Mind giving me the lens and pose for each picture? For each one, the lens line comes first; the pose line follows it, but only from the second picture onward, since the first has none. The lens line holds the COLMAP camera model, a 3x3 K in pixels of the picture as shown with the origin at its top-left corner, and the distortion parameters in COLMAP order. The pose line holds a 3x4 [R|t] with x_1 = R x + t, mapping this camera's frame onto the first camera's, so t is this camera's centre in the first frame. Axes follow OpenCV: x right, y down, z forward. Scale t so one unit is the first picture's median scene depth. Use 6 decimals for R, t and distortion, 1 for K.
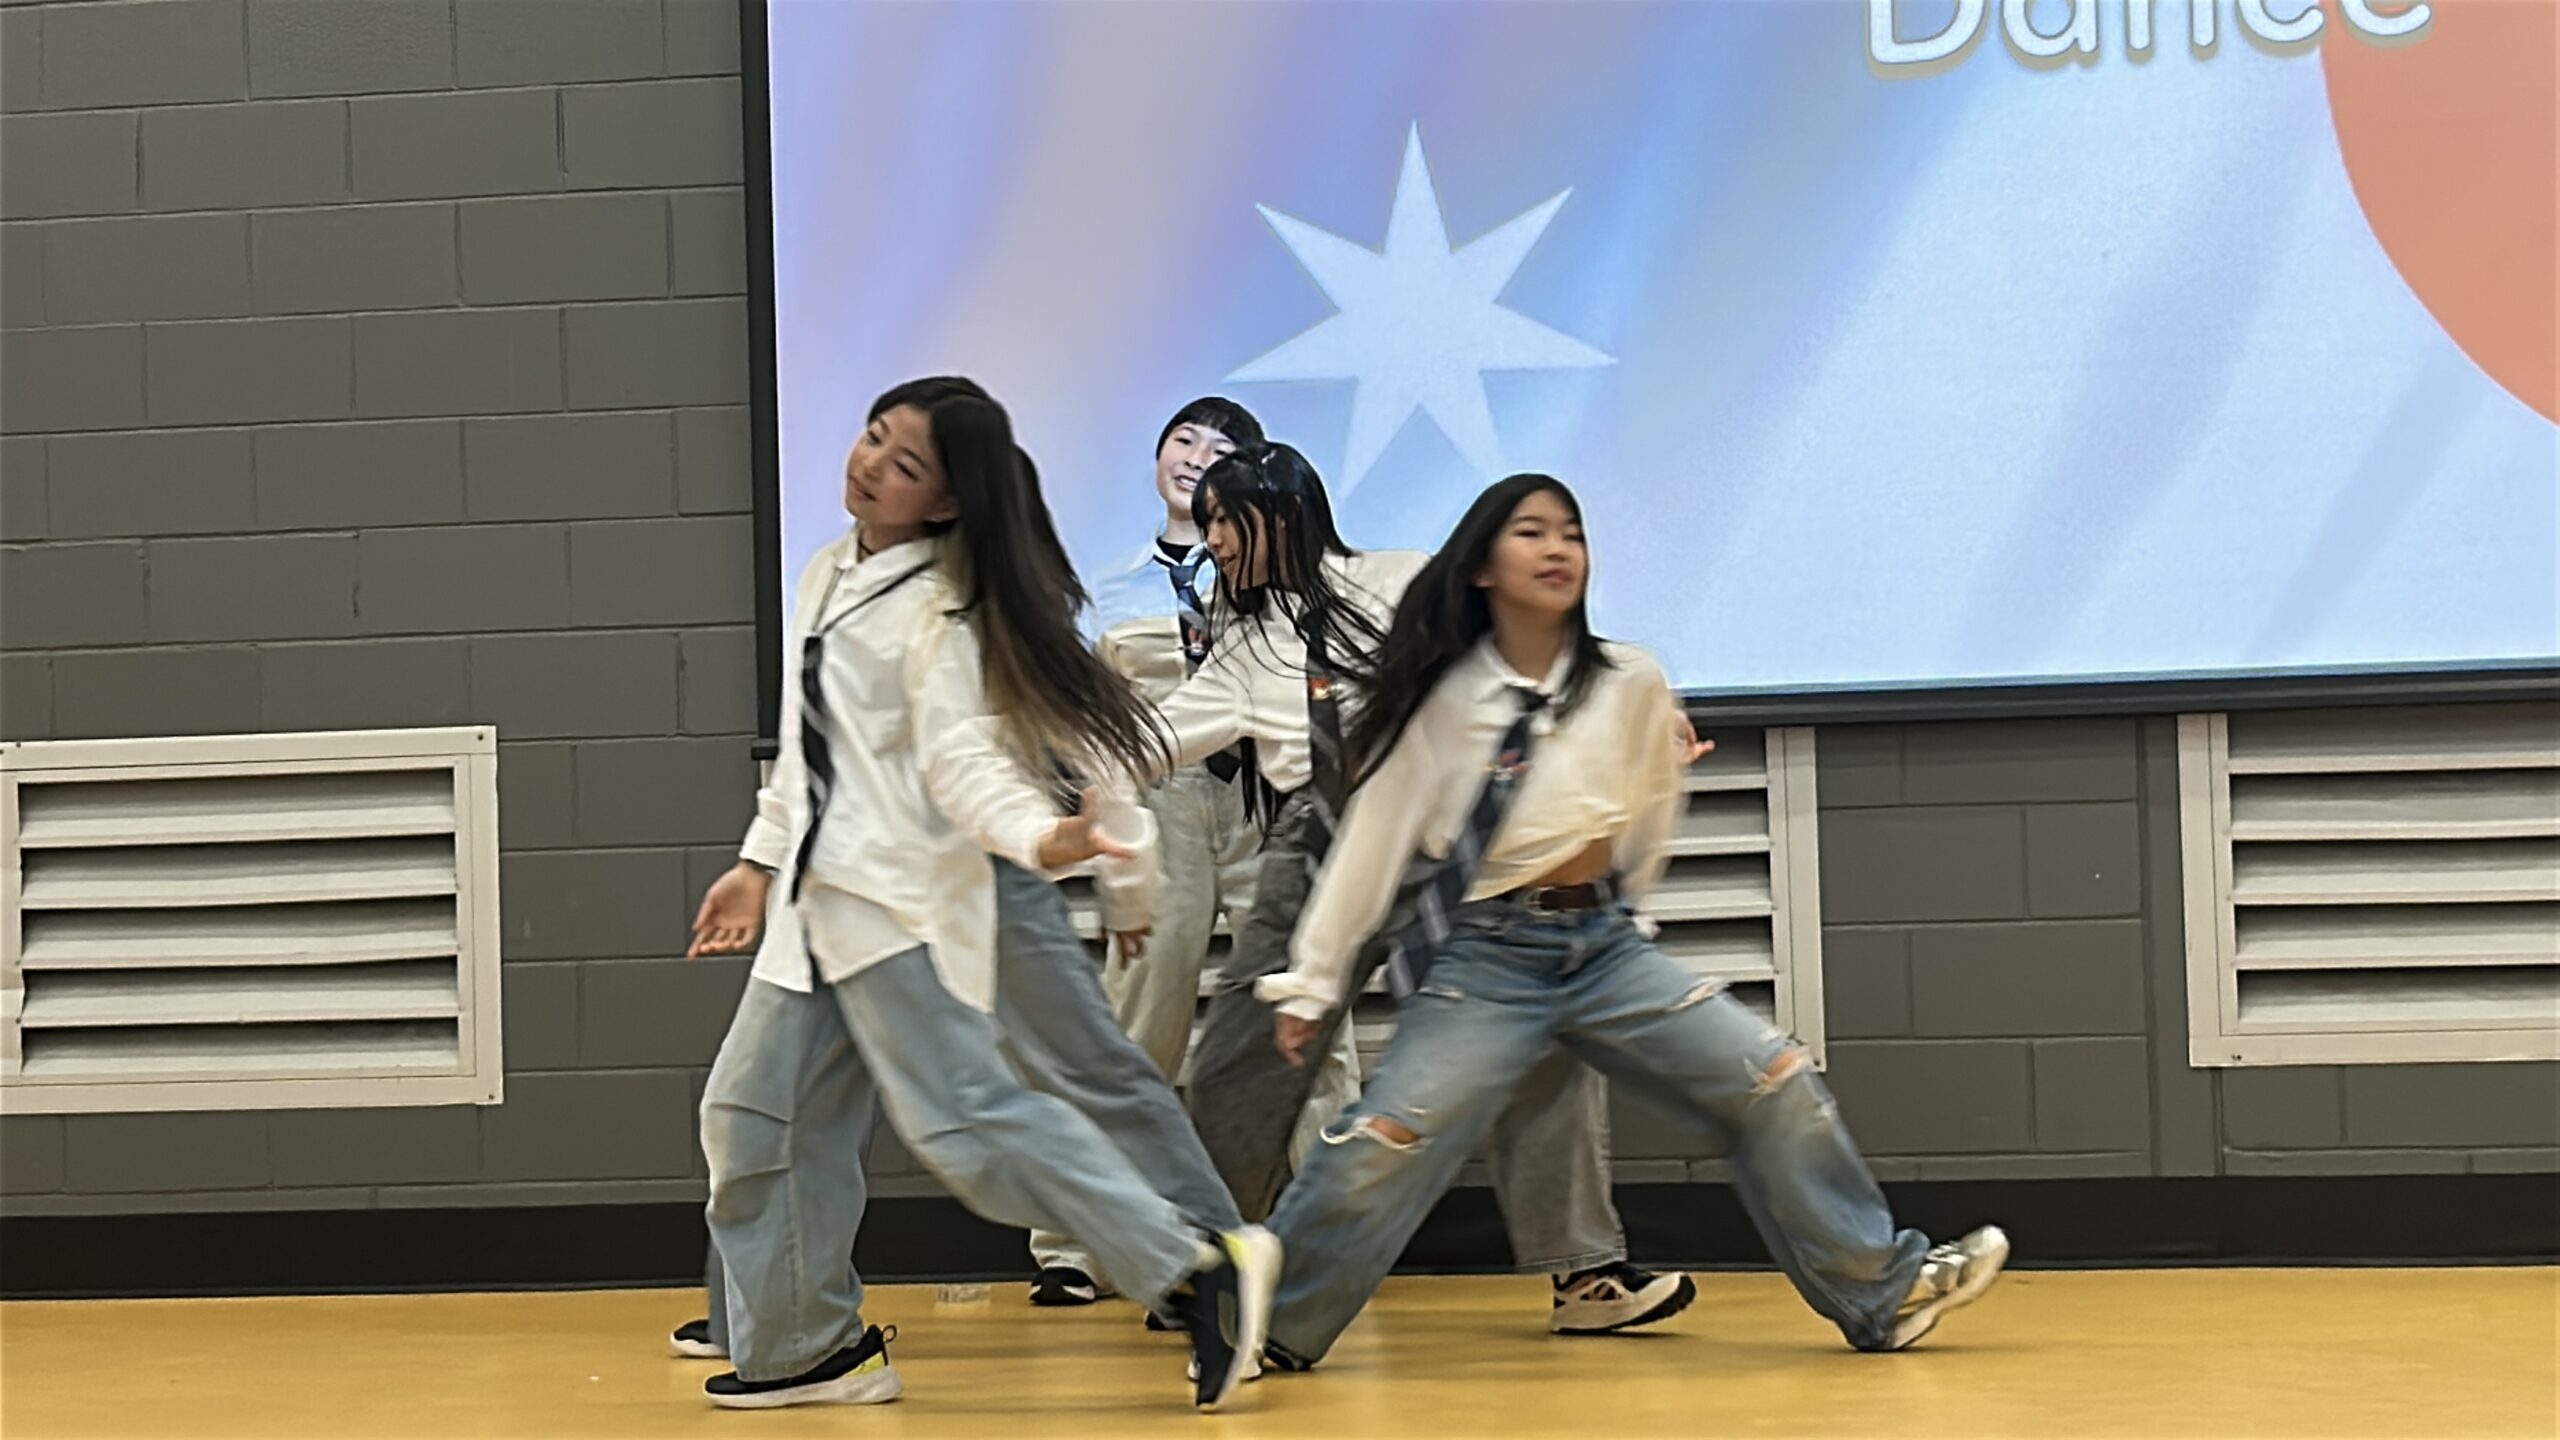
lens RADIAL K [[4313.9, 0, 1289.7], [0, 4313.9, 768.9], [0, 0, 1]] dist [0.167264, 0.000000]
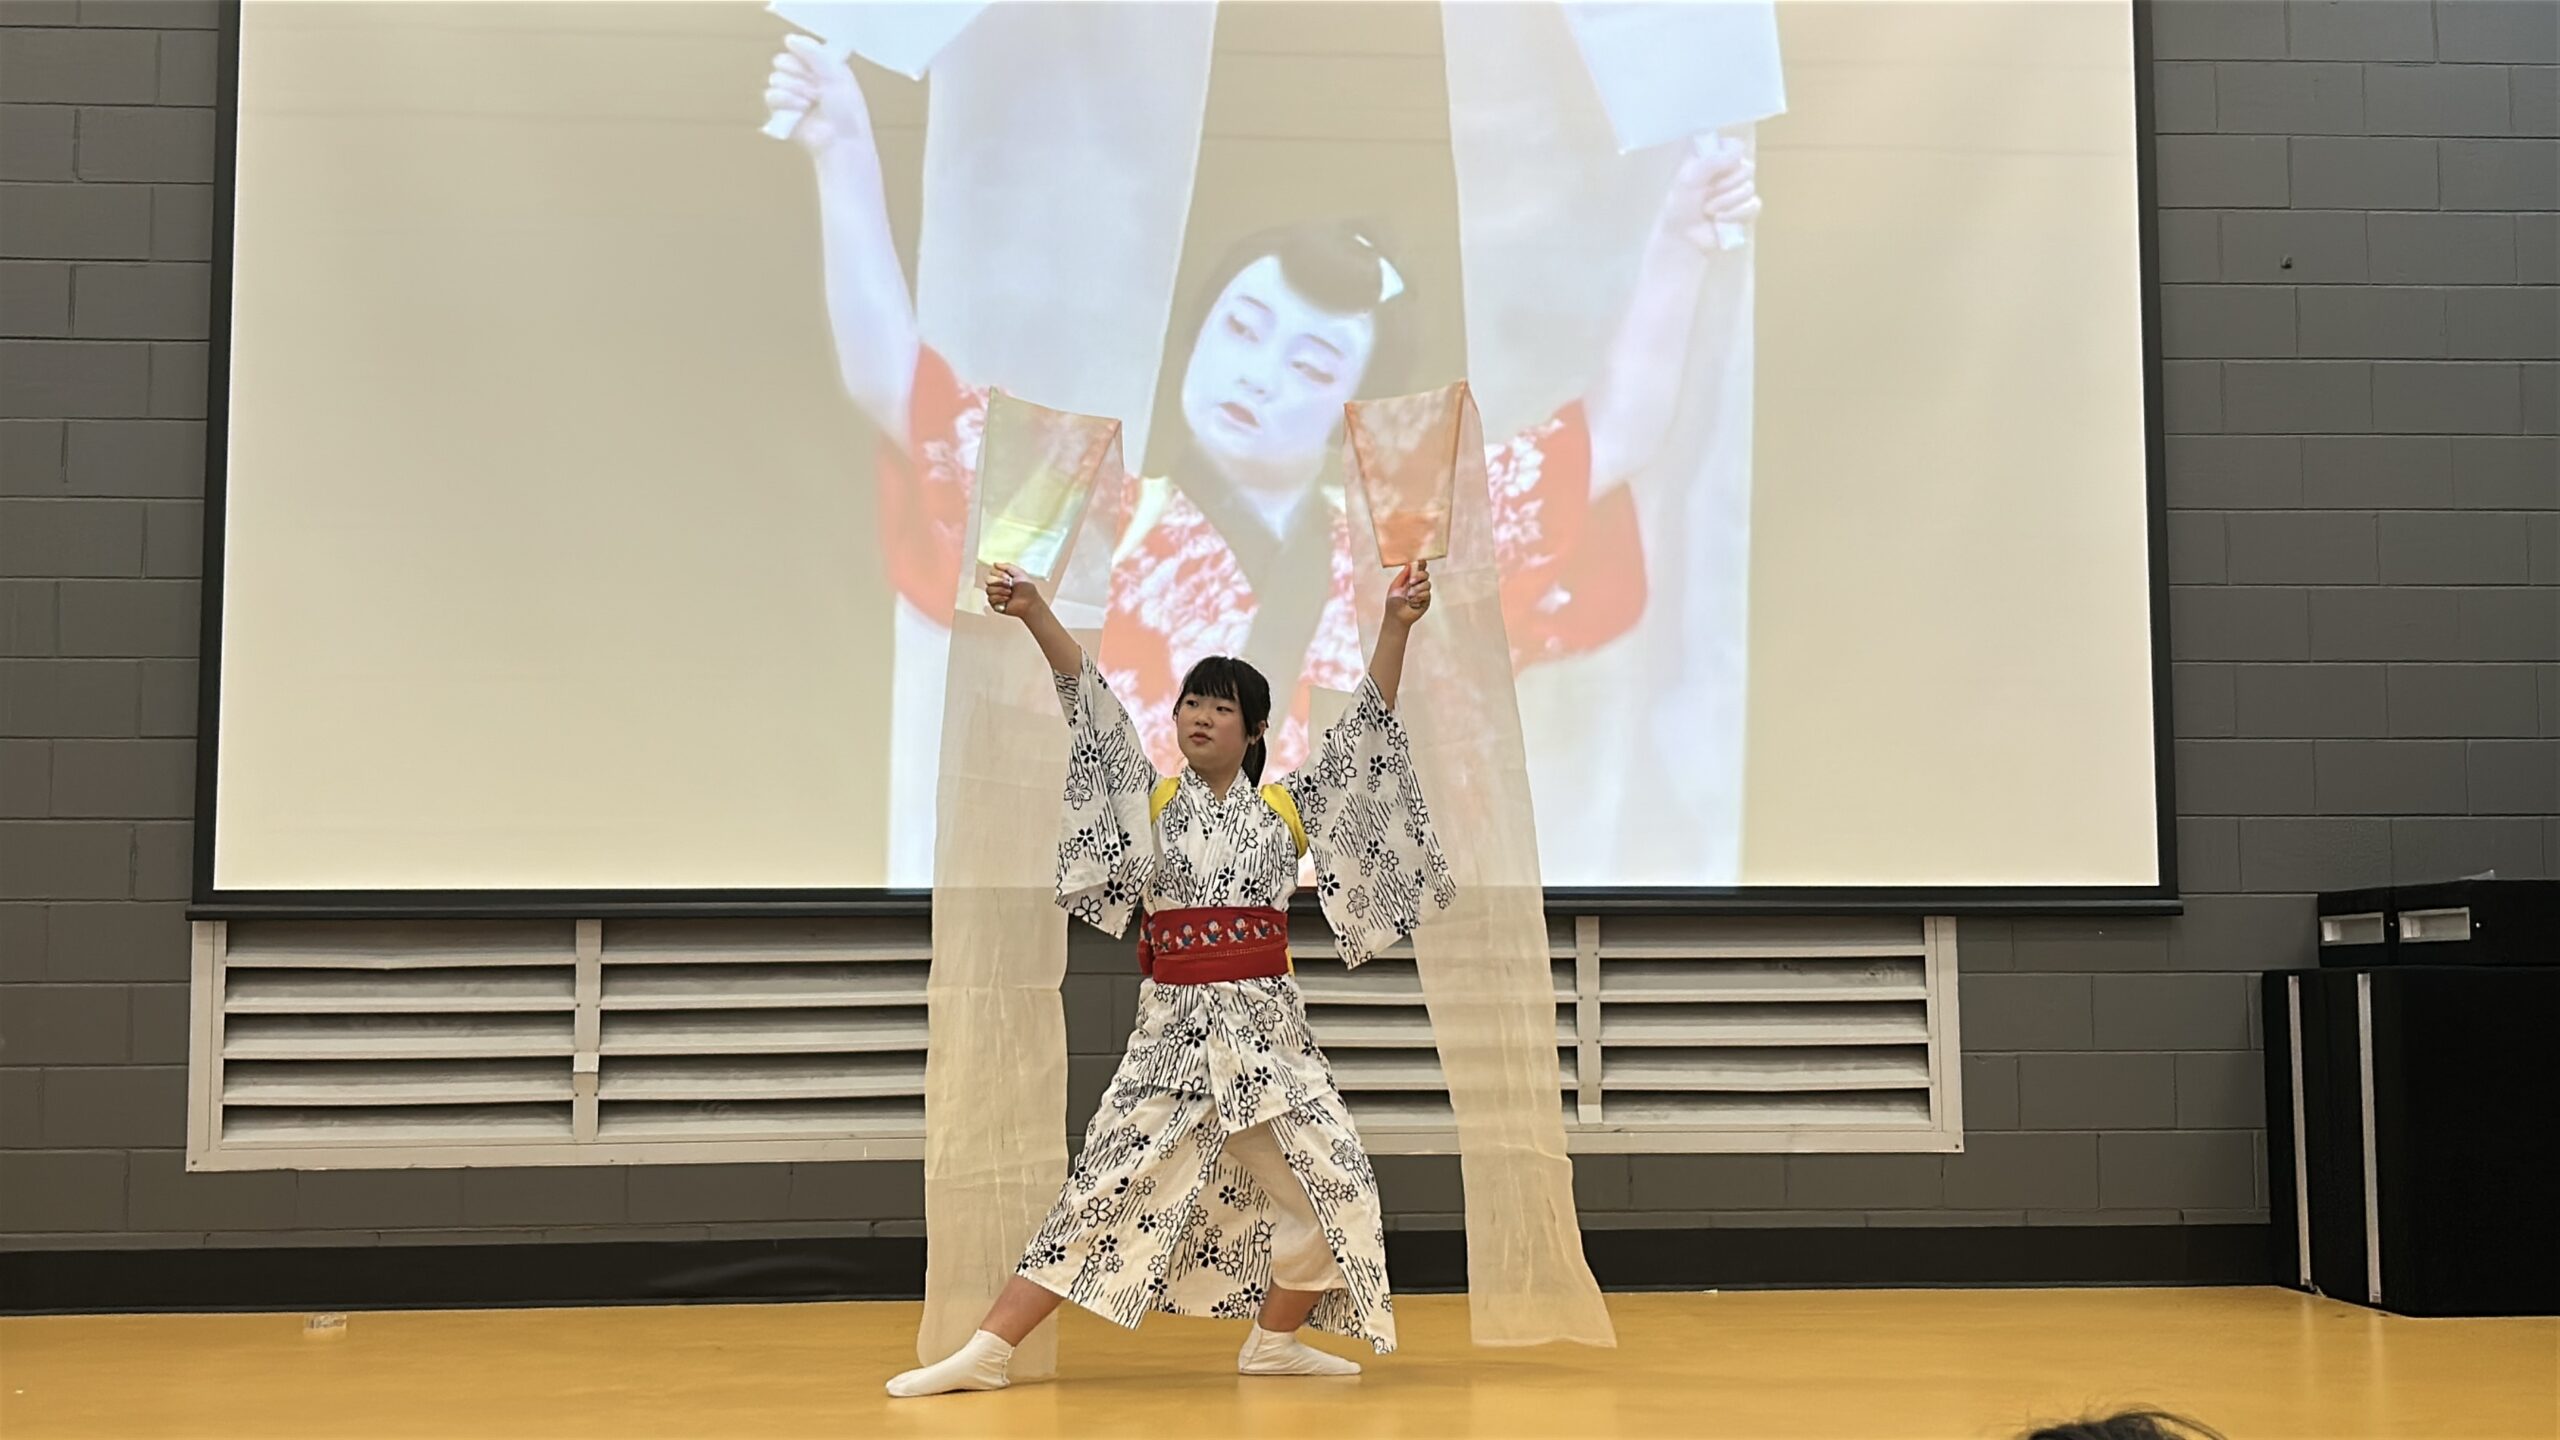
lens RADIAL K [[3008.4, 0, 1234.0], [0, 3008.4, 727.7], [0, 0, 1]] dist [0.032227, 0.000000]
pose [[0.973257, 0.044384, 0.225389, -0.262220], [-0.027829, 0.996711, -0.076105, 0.008732], [-0.228026, 0.067798, 0.971292, 0.042812]]
